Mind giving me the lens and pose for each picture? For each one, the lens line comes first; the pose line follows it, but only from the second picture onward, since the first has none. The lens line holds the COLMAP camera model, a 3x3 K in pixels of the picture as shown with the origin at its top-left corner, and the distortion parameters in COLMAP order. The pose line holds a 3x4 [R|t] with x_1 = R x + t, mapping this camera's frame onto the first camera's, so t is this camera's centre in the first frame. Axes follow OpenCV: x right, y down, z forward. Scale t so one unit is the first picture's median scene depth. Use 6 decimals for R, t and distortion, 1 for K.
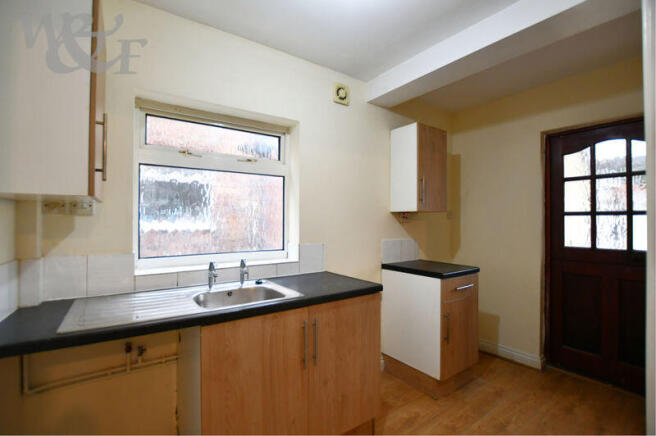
lens RADIAL K [[295.4, 0, 328.0], [0, 295.4, 218.0], [0, 0, 1]] dist [0.000129, -0.000376]
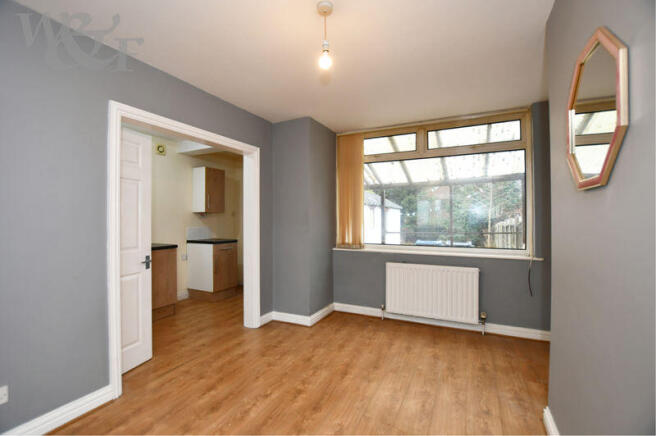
lens RADIAL K [[295.4, 0, 328.0], [0, 295.4, 218.0], [0, 0, 1]] dist [0.000129, -0.000376]
pose [[0.882327, 0.000981, 0.470636, 0.102683], [-0.002353, 0.999995, 0.002327, 0.009880], [-0.470631, -0.003161, 0.882324, -1.191303]]
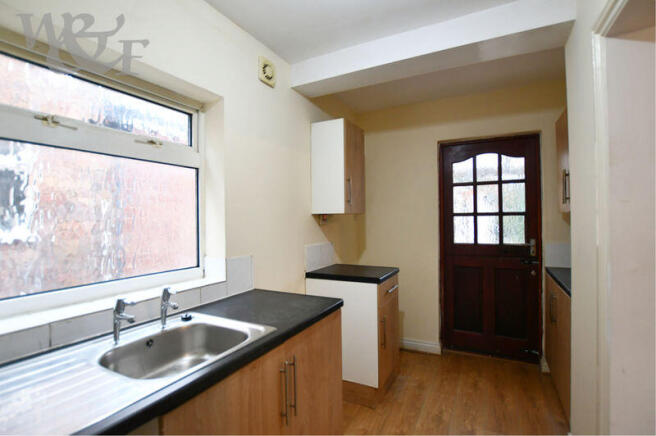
lens RADIAL K [[314.0, 0, 328.0], [0, 314.0, 218.0], [0, 0, 1]] dist [-0.004326, -0.000126]
pose [[0.896481, -0.013254, 0.442884, -0.202783], [0.012569, 0.999911, 0.004482, -0.014314], [-0.442904, 0.001548, 0.896568, 0.141306]]
